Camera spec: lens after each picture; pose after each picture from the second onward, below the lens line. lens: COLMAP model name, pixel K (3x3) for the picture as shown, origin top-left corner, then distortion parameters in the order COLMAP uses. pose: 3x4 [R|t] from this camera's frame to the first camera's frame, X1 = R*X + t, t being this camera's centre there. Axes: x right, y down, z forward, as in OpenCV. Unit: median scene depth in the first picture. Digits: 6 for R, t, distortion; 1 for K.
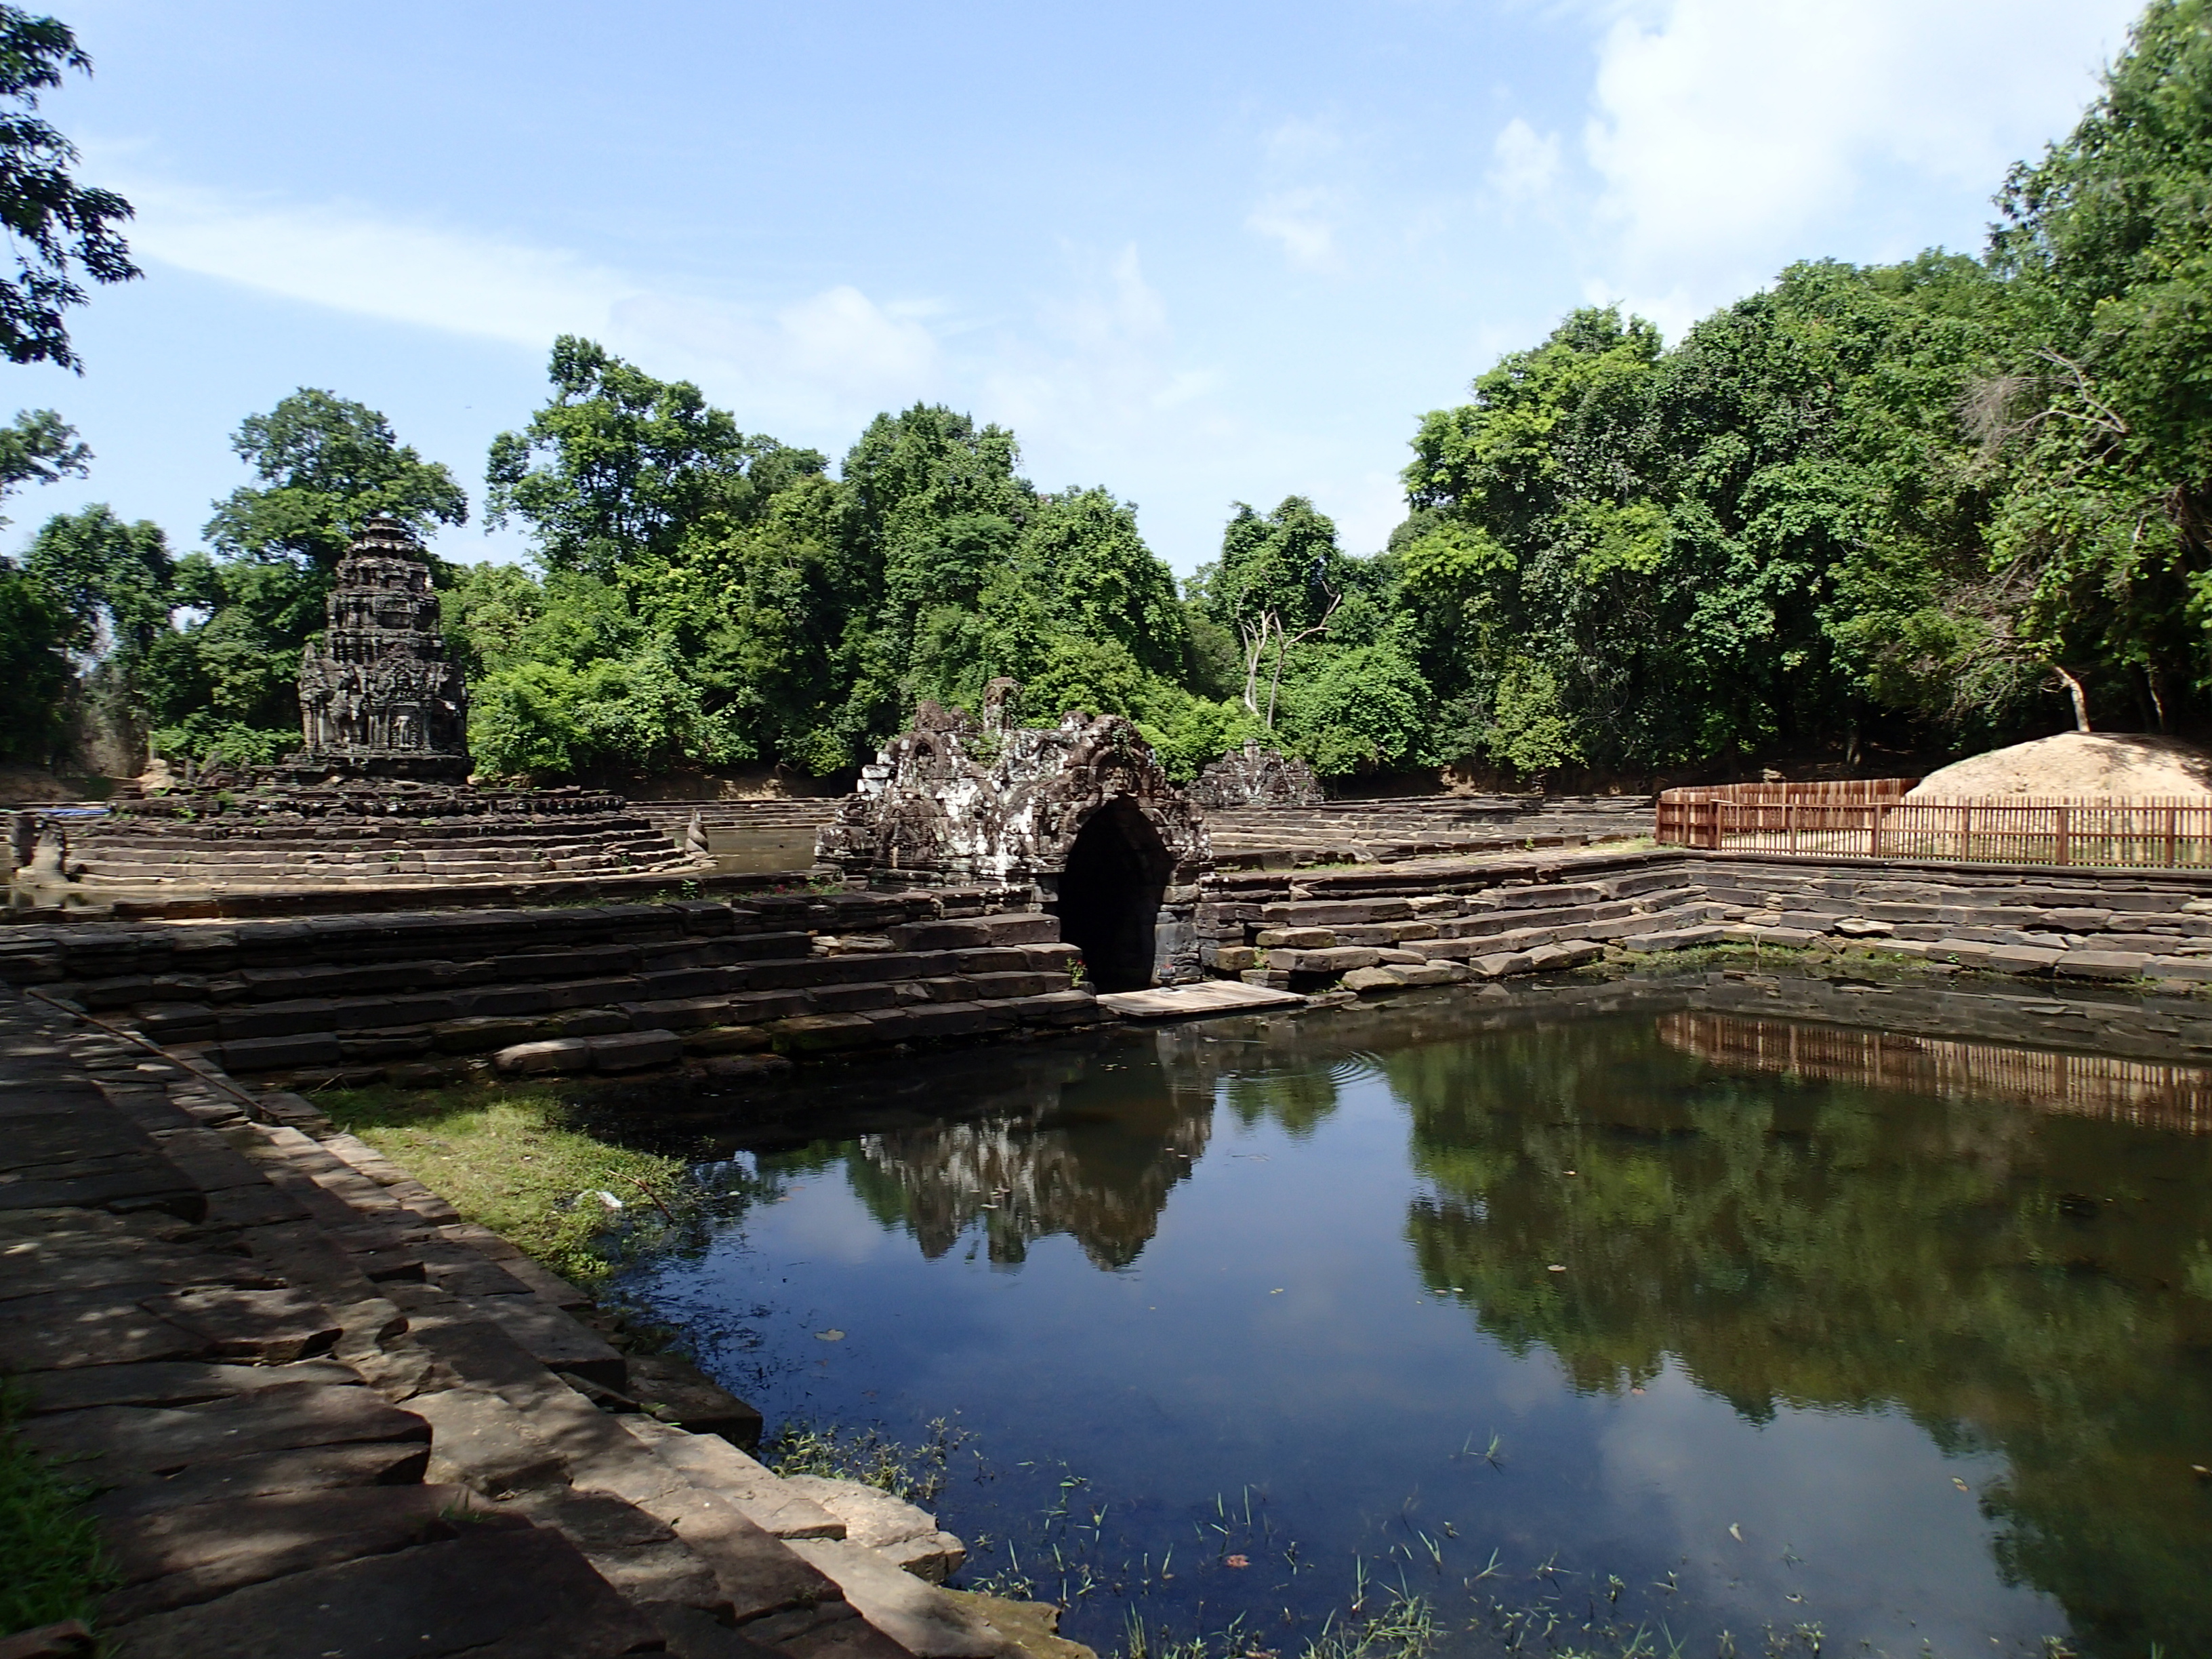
lens RADIAL K [[1618.3, 0, 1102.0], [0, 1618.3, 828.4], [0, 0, 1]] dist [0.008478, -0.004780]
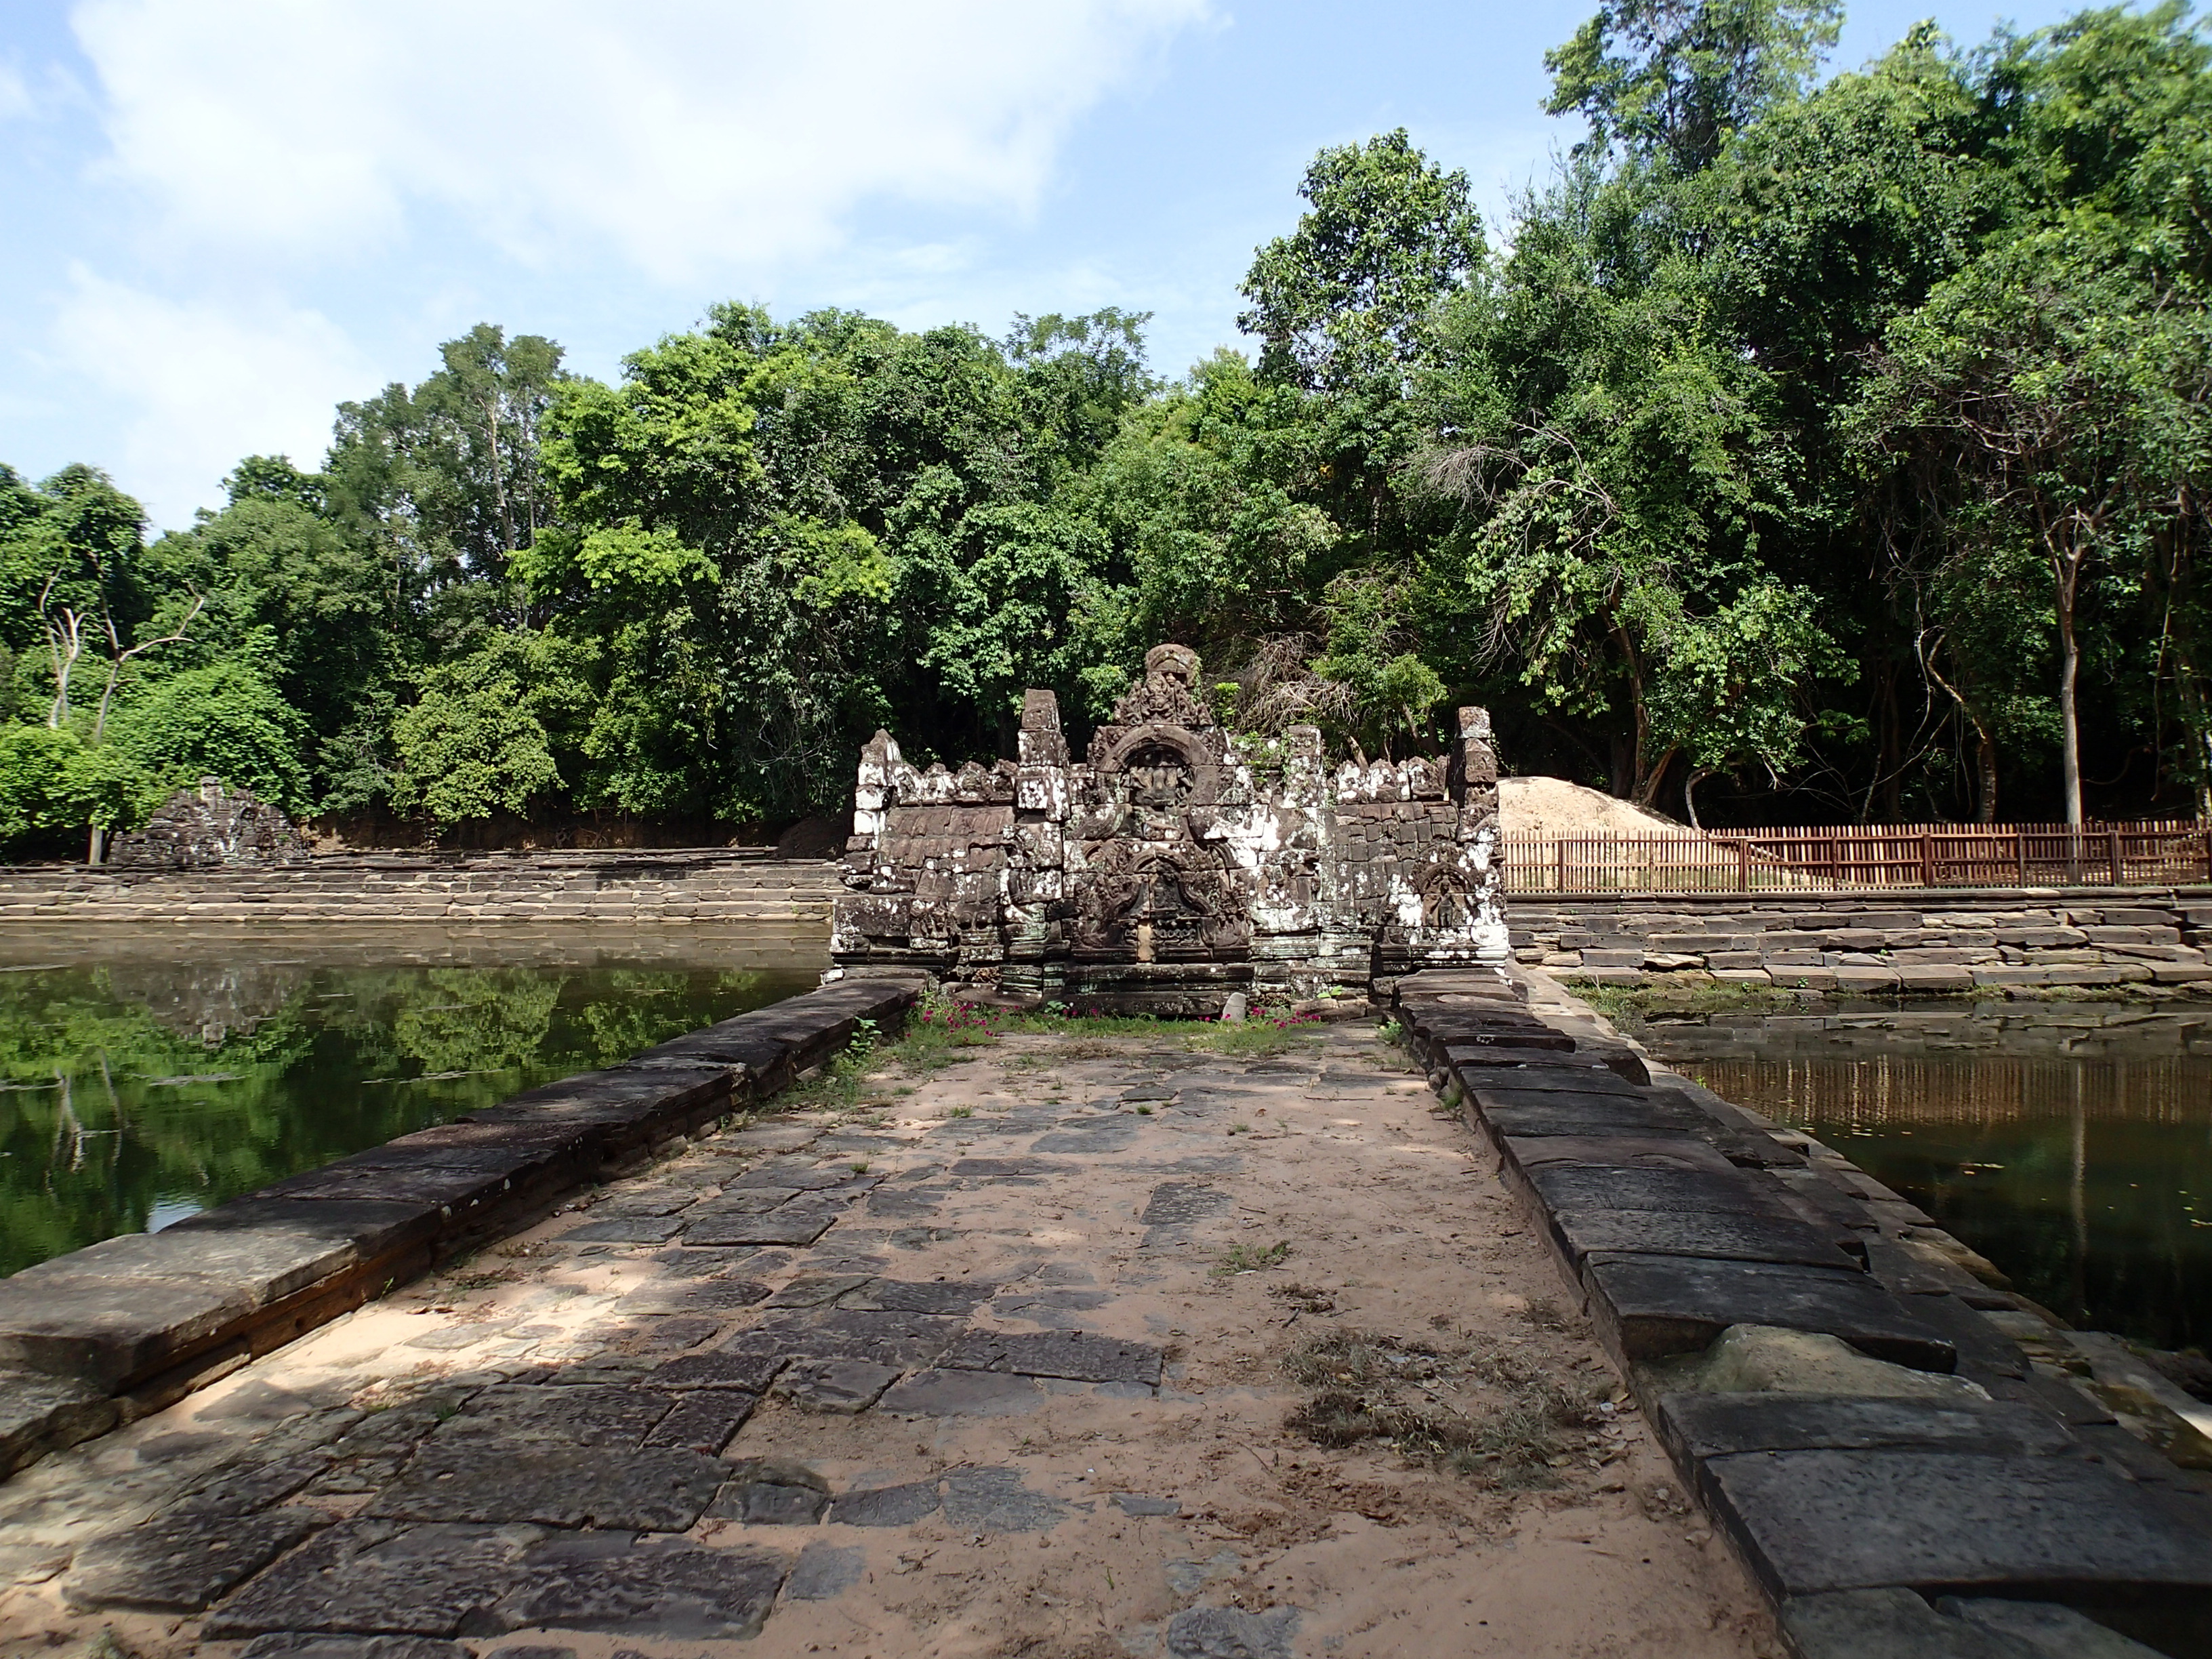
lens RADIAL K [[1618.3, 0, 1105.8], [0, 1618.3, 835.1], [0, 0, 1]] dist [0.008478, -0.004780]
pose [[0.680916, -0.007568, 0.732323, -0.235876], [0.029887, 0.999401, -0.017461, -0.004486], [-0.731752, 0.033776, 0.680734, 0.265189]]
